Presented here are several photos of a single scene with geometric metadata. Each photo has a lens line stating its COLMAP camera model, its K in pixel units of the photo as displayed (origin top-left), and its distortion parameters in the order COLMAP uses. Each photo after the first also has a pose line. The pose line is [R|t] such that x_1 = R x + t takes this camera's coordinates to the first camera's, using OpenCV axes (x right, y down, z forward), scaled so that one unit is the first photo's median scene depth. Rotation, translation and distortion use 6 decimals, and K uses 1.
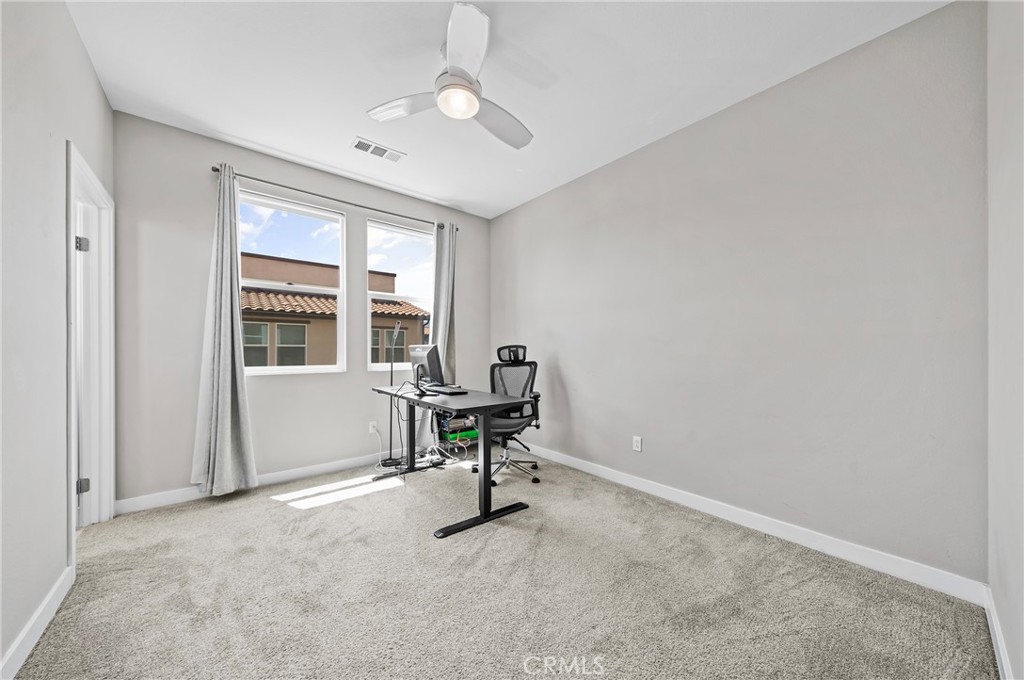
lens RADIAL K [[350.9, 0, 508.8], [0, 350.9, 346.5], [0, 0, 1]] dist [-0.001885, -0.000146]
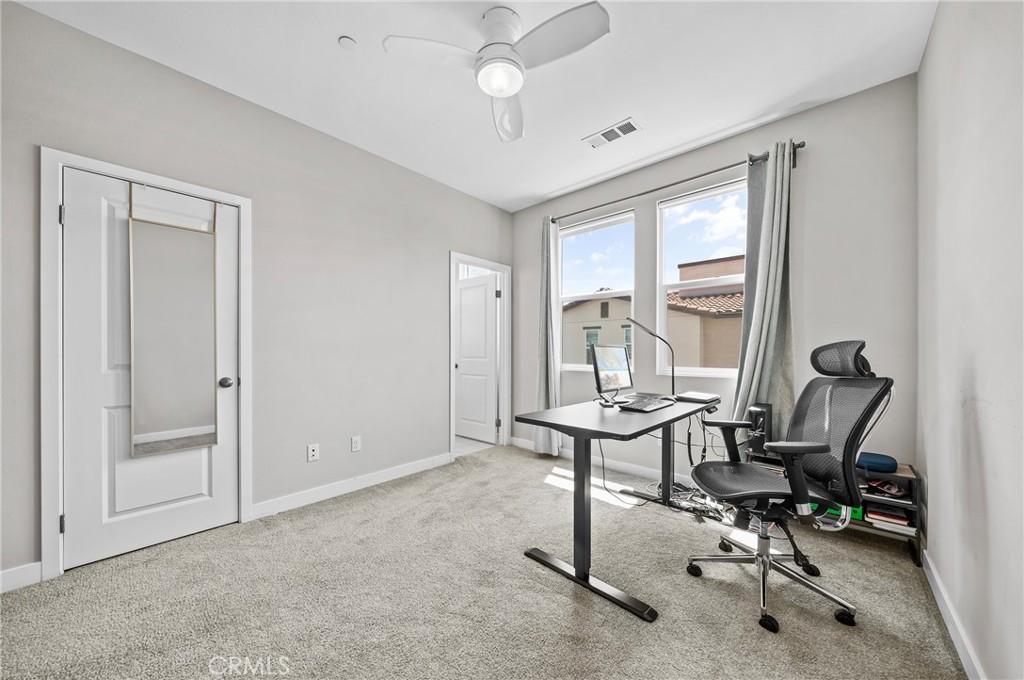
lens RADIAL K [[358.4, 0, 511.2], [0, 358.4, 355.5], [0, 0, 1]] dist [-0.000296, -0.000049]
pose [[0.136558, 0.009548, -0.990586, 0.532374], [0.003706, 0.999942, 0.010149, 0.012017], [0.990625, -0.005057, 0.136514, 0.615809]]
